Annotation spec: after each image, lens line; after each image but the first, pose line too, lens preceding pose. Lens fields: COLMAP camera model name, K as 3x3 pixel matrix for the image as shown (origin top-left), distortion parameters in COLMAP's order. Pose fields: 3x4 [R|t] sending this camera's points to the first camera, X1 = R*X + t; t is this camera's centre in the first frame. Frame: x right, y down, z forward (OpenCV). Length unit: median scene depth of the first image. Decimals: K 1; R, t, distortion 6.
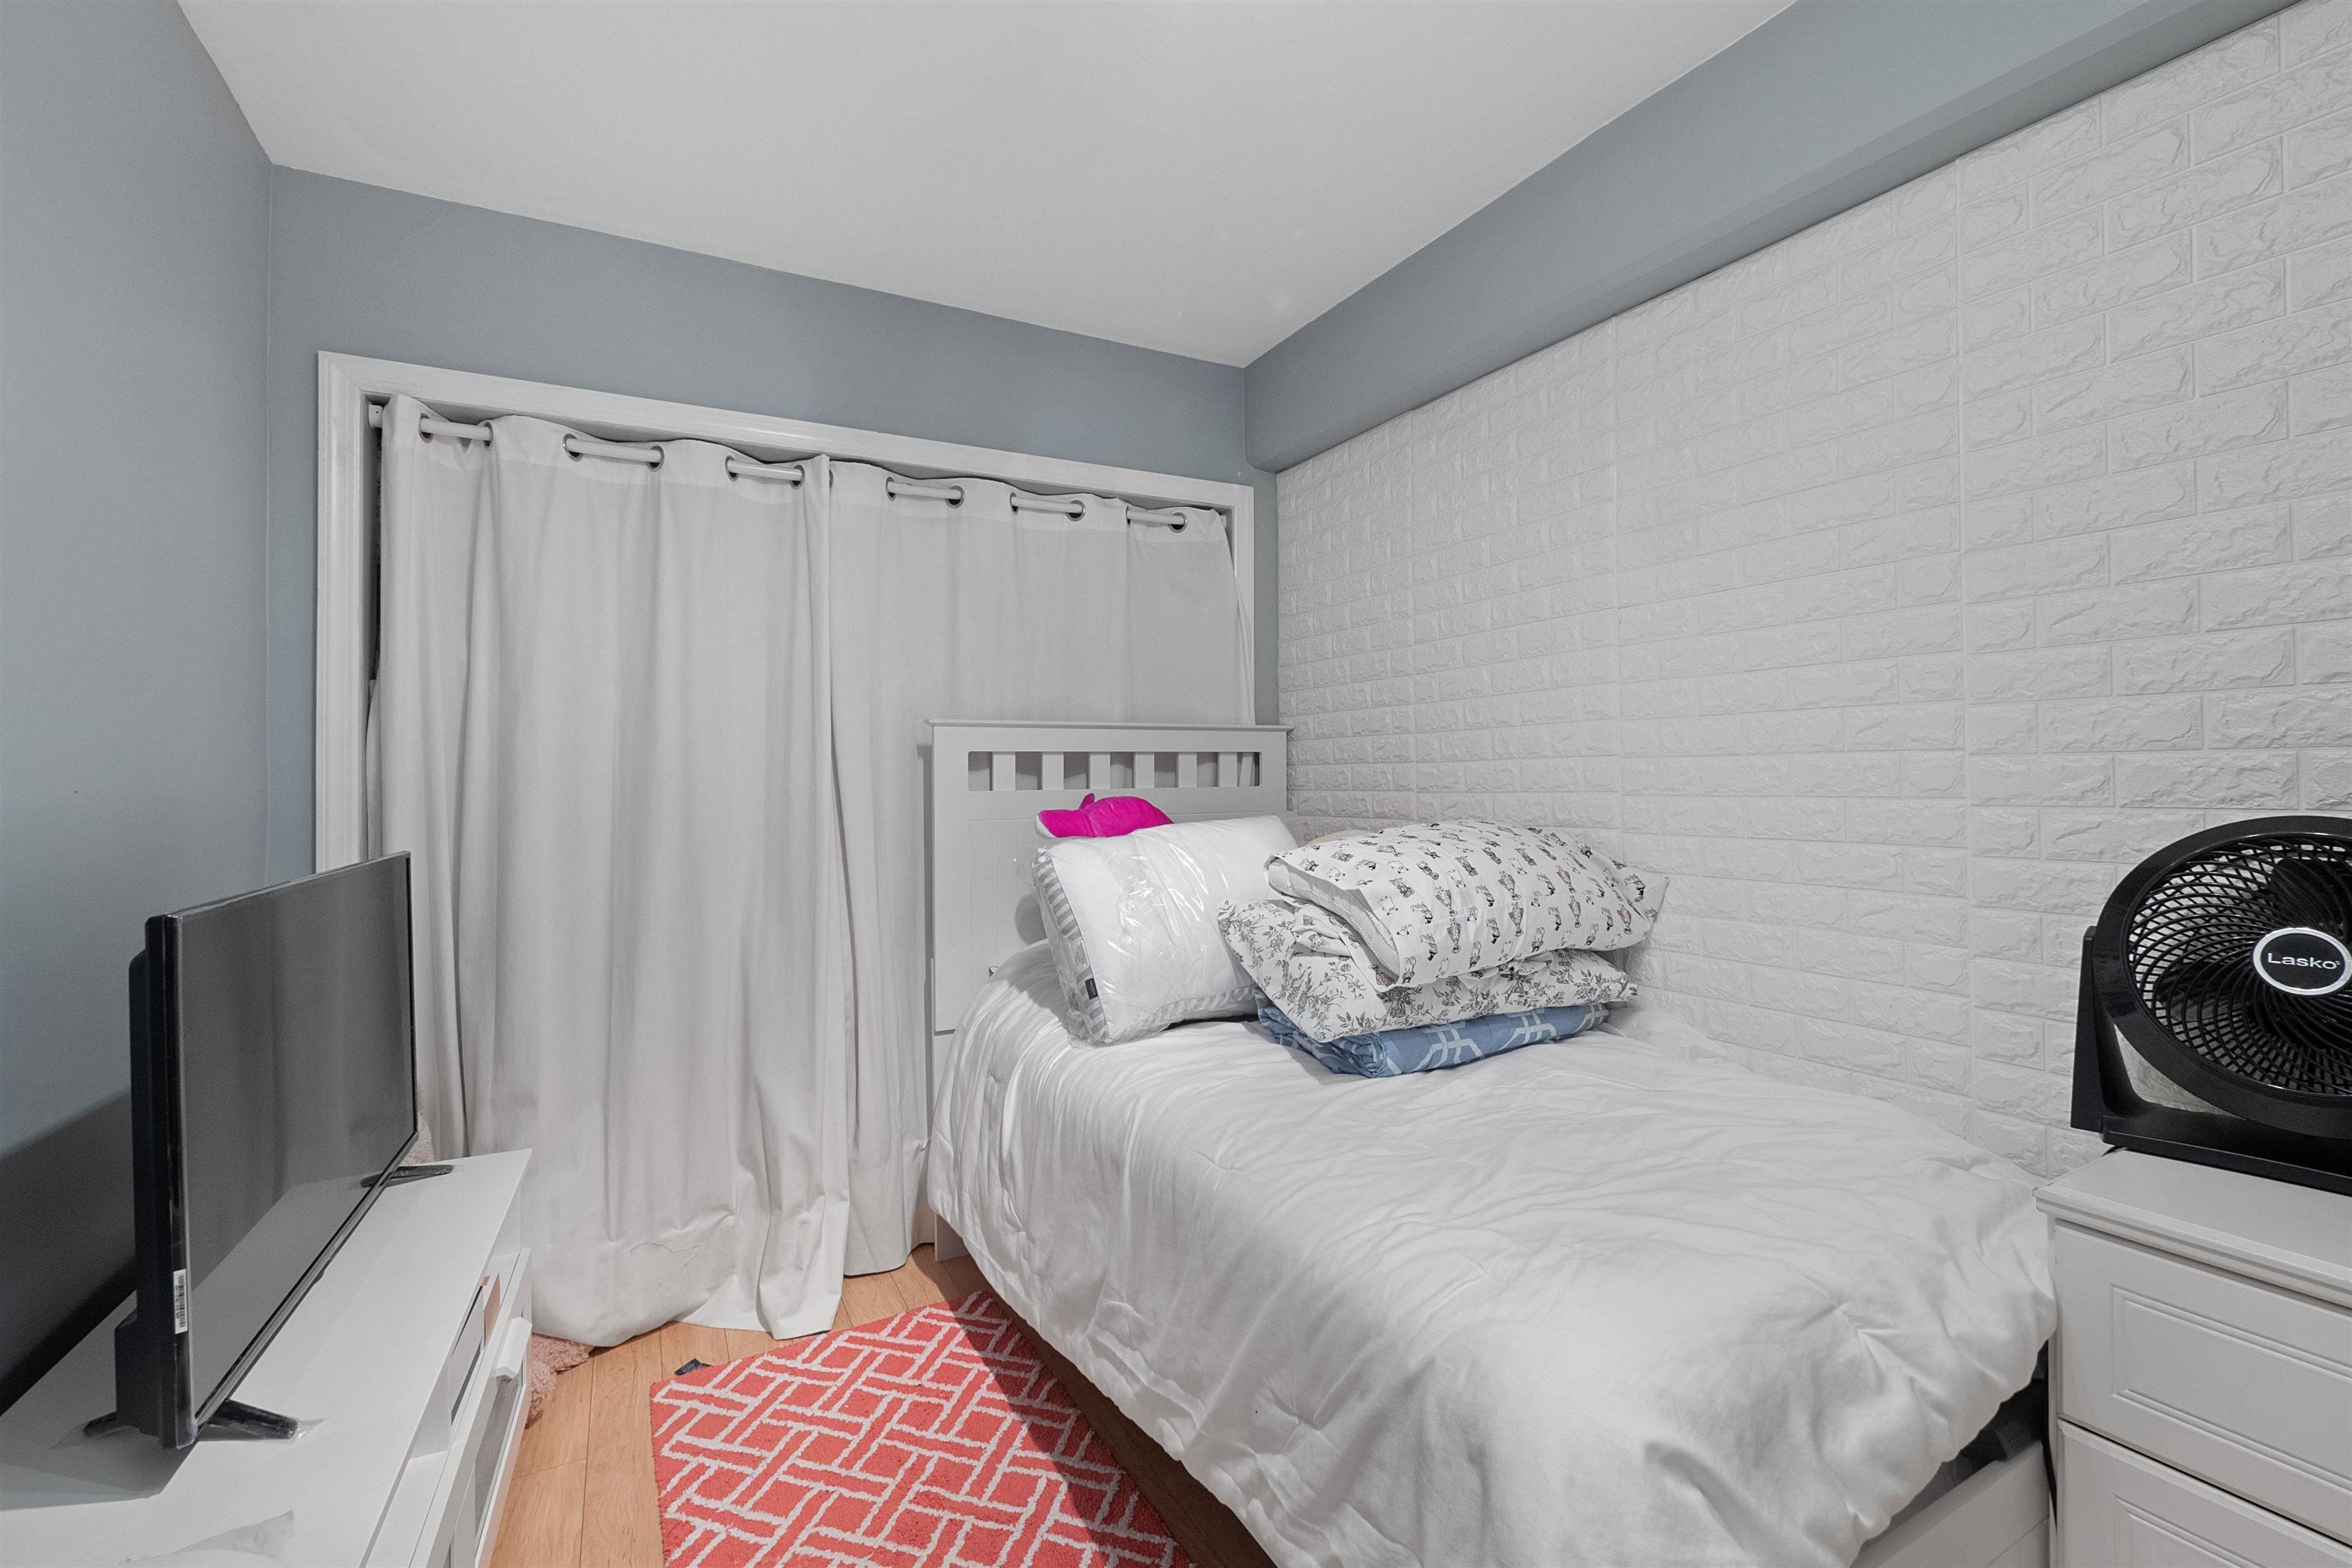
lens RADIAL K [[995.5, 0, 1170.4], [0, 995.5, 783.4], [0, 0, 1]] dist [-0.006909, 0.000812]
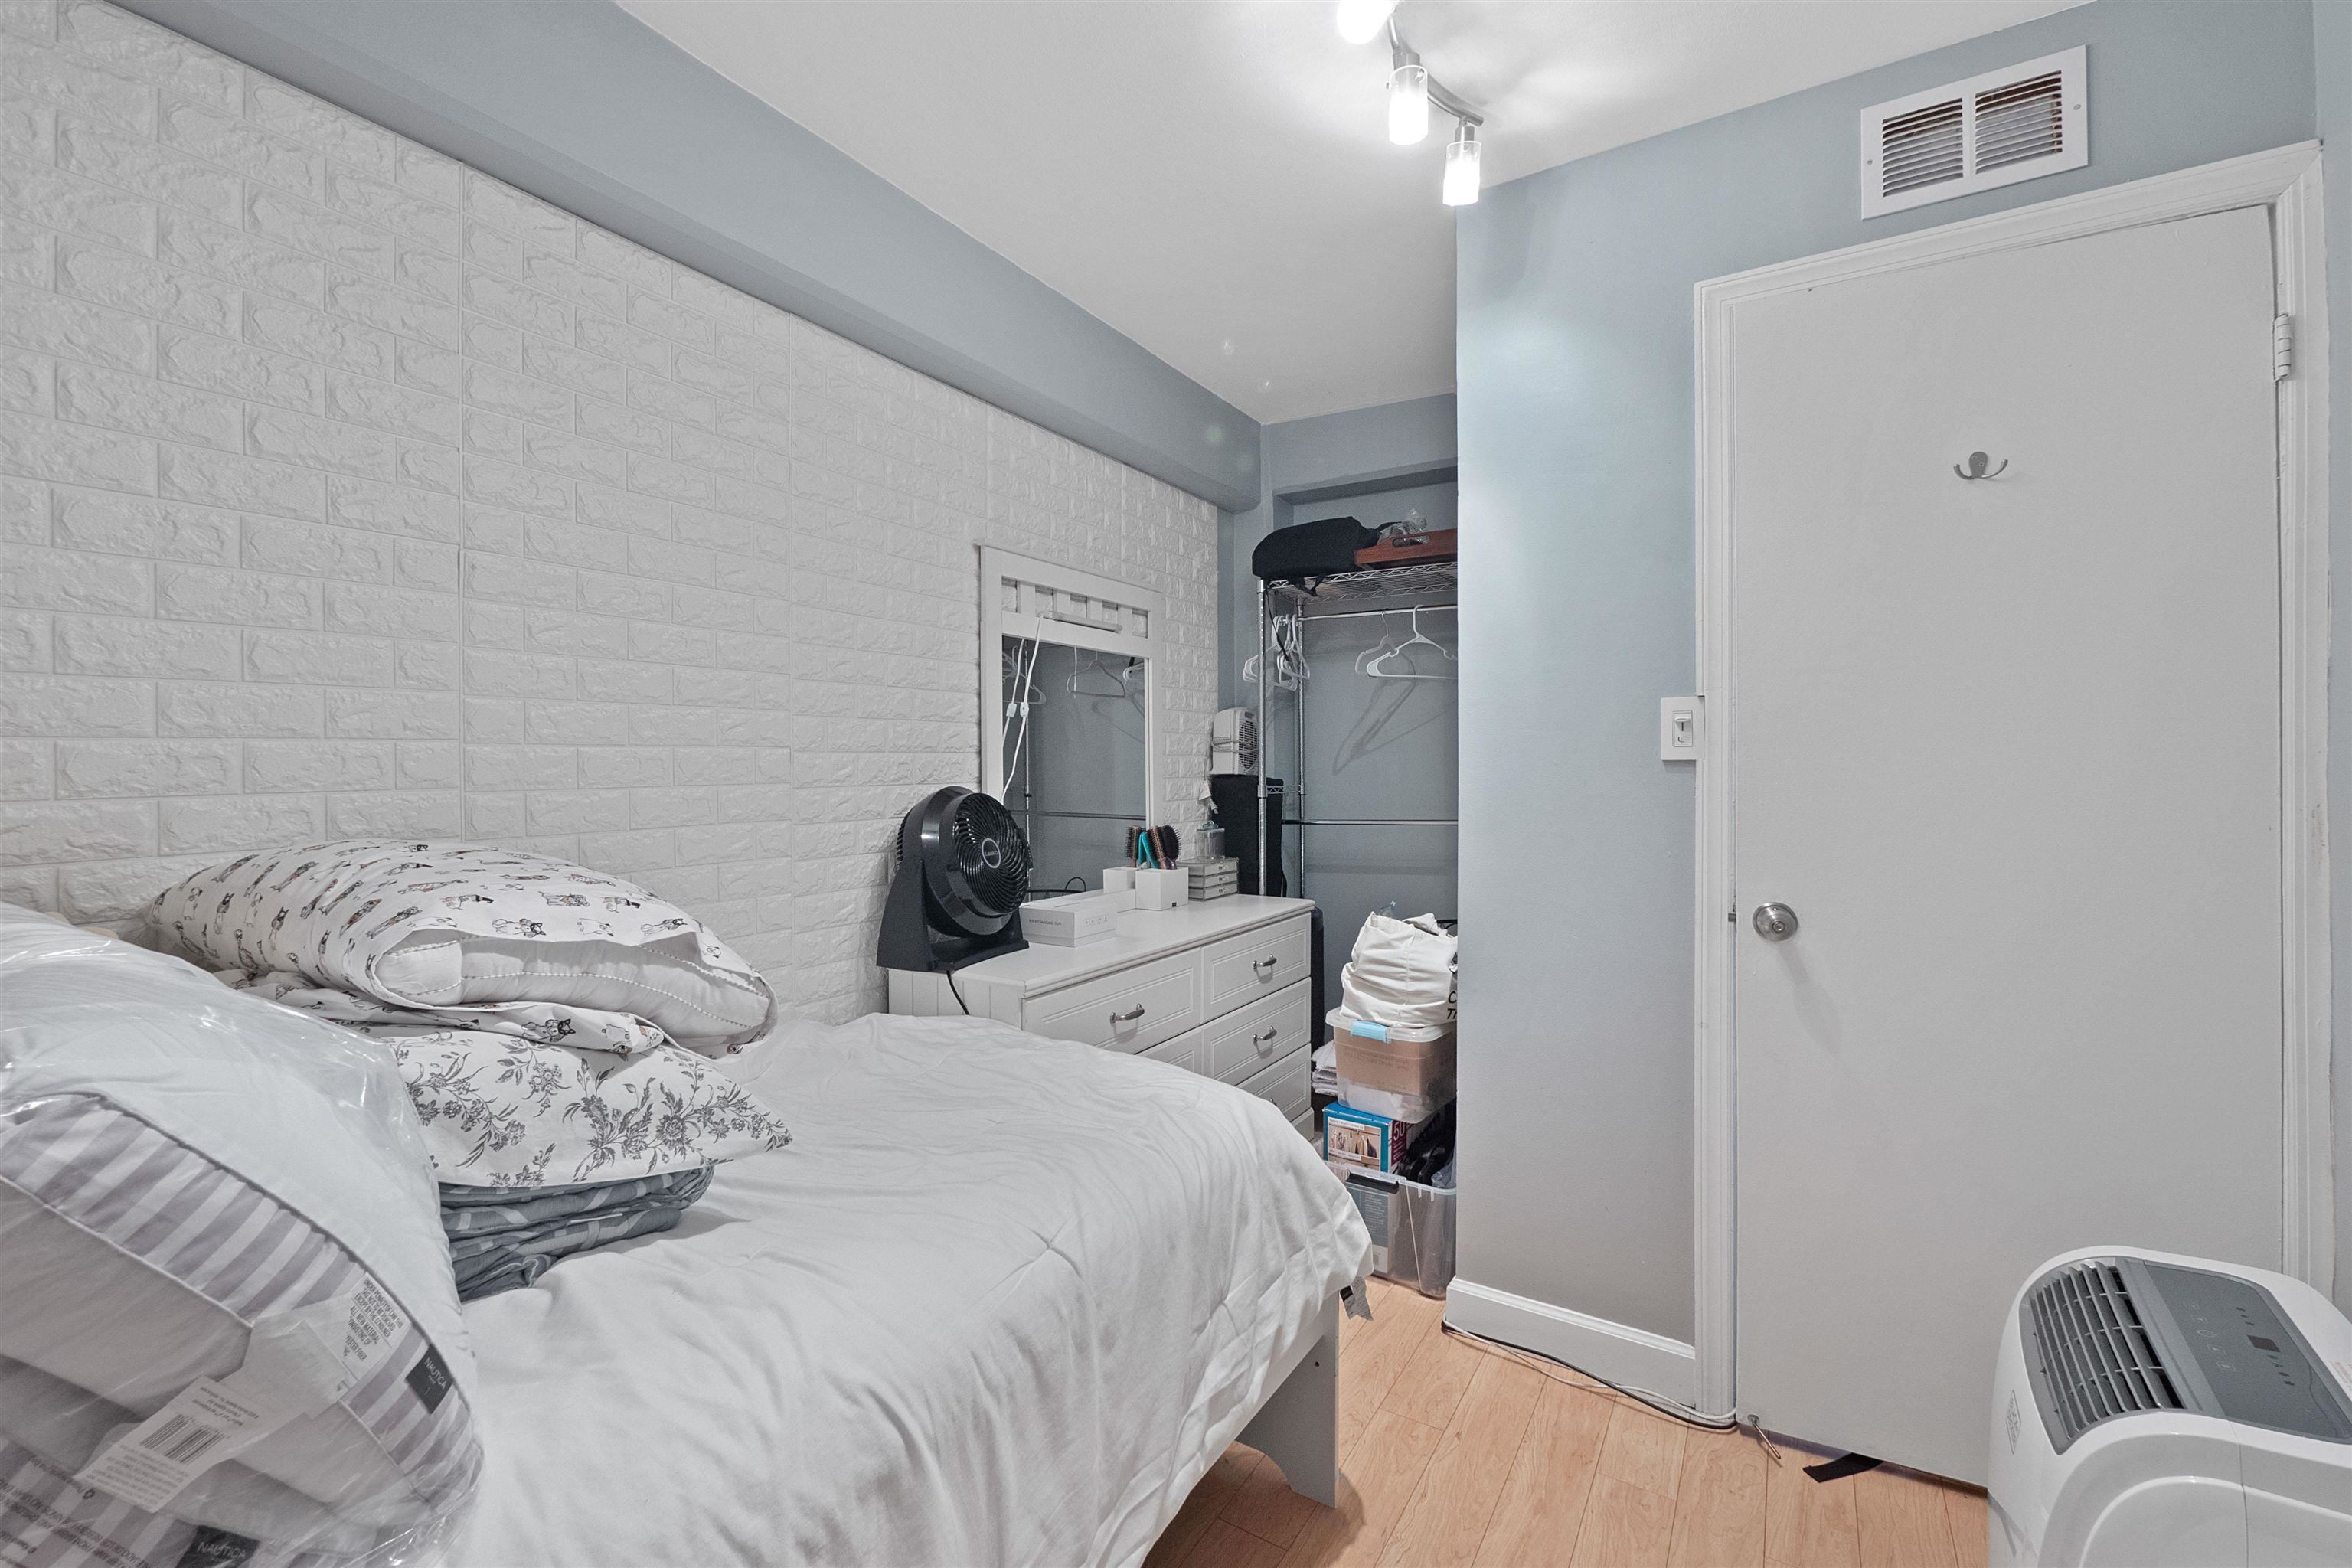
lens RADIAL K [[995.5, 0, 1172.6], [0, 995.5, 773.6], [0, 0, 1]] dist [-0.006909, 0.000812]
pose [[-0.499188, -0.002402, 0.866490, -0.536970], [0.007389, 0.999948, 0.007029, -0.003411], [-0.866462, 0.009912, -0.499144, 1.013544]]
